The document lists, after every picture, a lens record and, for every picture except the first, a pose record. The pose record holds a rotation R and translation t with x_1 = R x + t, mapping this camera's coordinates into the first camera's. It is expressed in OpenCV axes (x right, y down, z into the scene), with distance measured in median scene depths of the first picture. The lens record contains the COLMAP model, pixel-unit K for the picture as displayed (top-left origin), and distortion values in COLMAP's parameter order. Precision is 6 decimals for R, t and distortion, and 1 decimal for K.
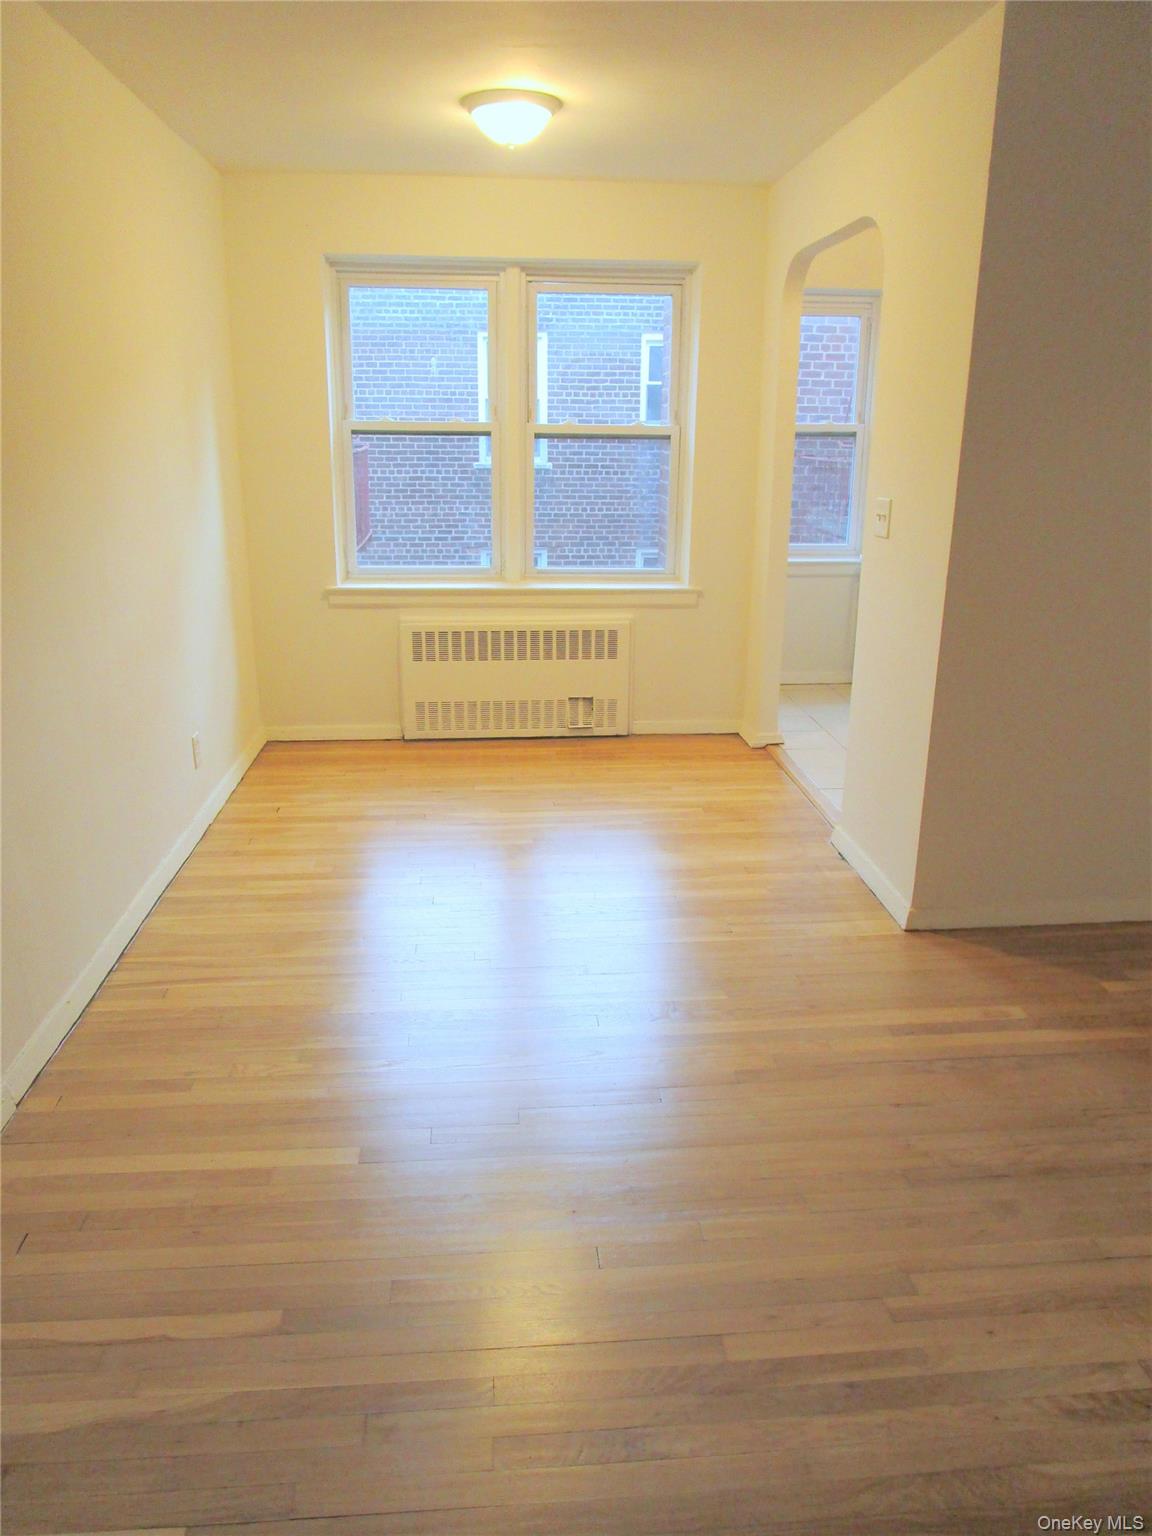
lens RADIAL K [[1157.7, 0, 576.0], [0, 1157.7, 768.0], [0, 0, 1]] dist [-0.002777, -0.000728]
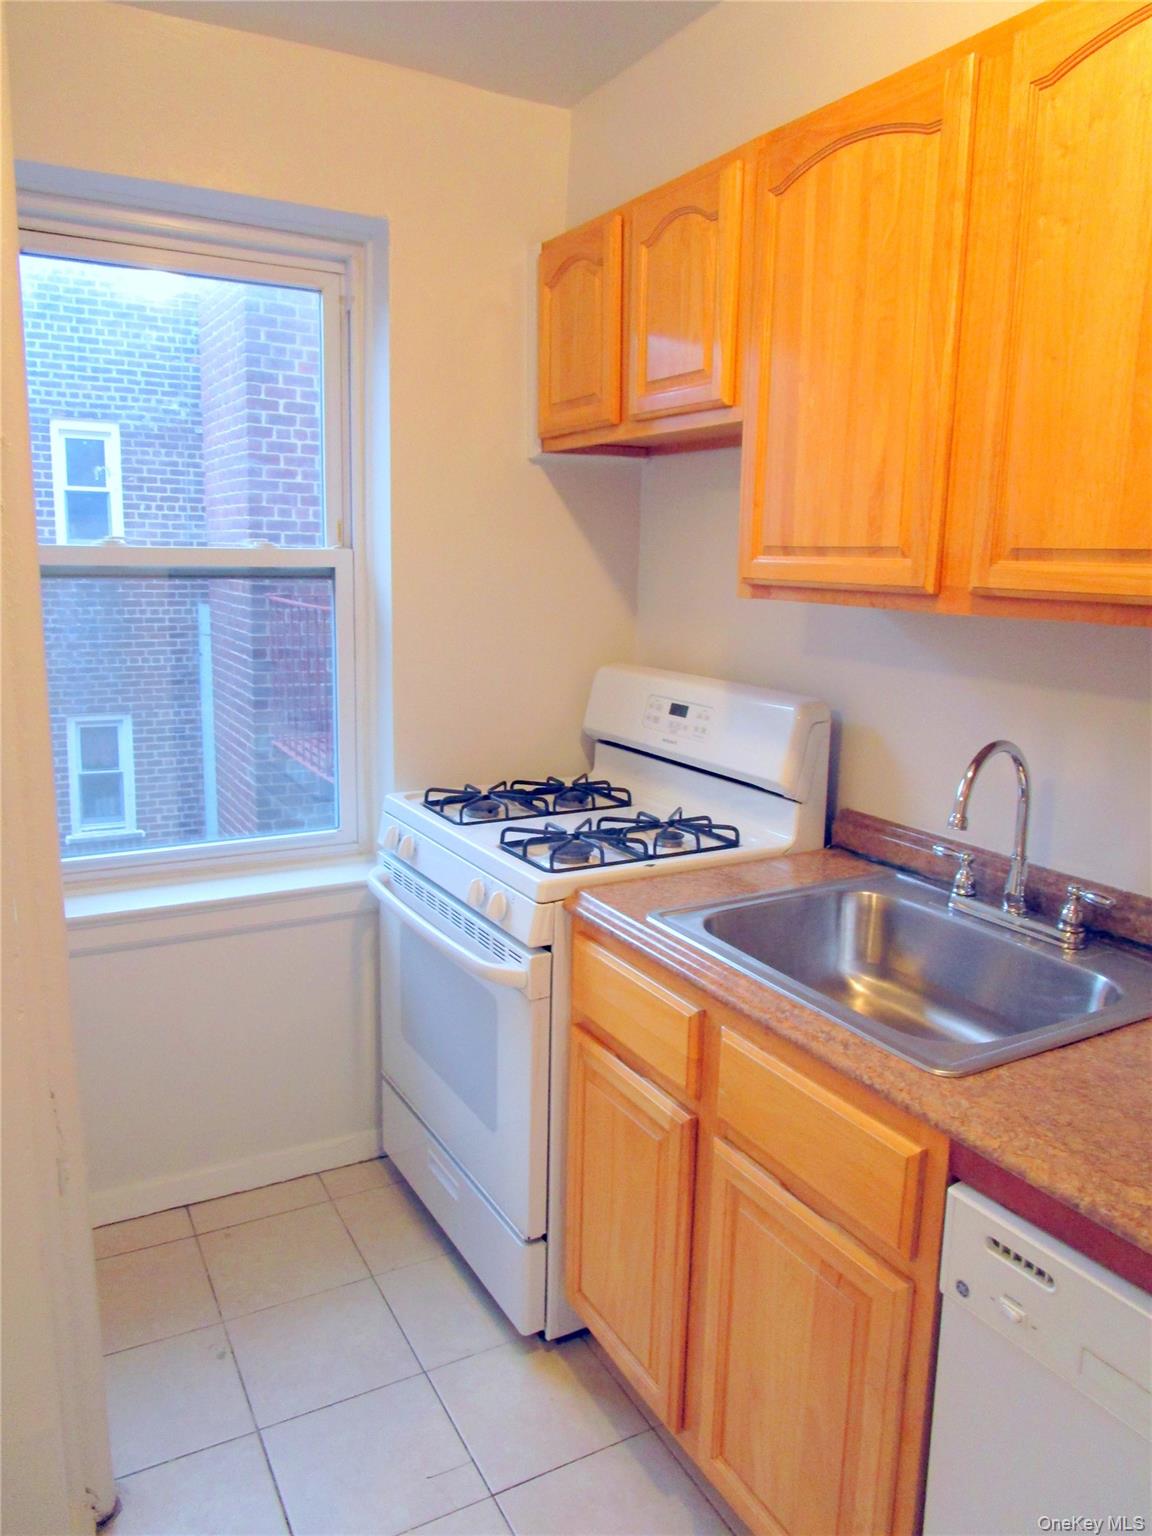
lens RADIAL K [[1109.9, 0, 576.0], [0, 1109.9, 768.0], [0, 0, 1]] dist [-0.016256, -0.004561]
pose [[0.917629, -0.065185, 0.392057, 0.098603], [0.100624, 0.992423, -0.070511, -0.111507], [-0.384490, 0.104154, 0.917235, 0.372335]]
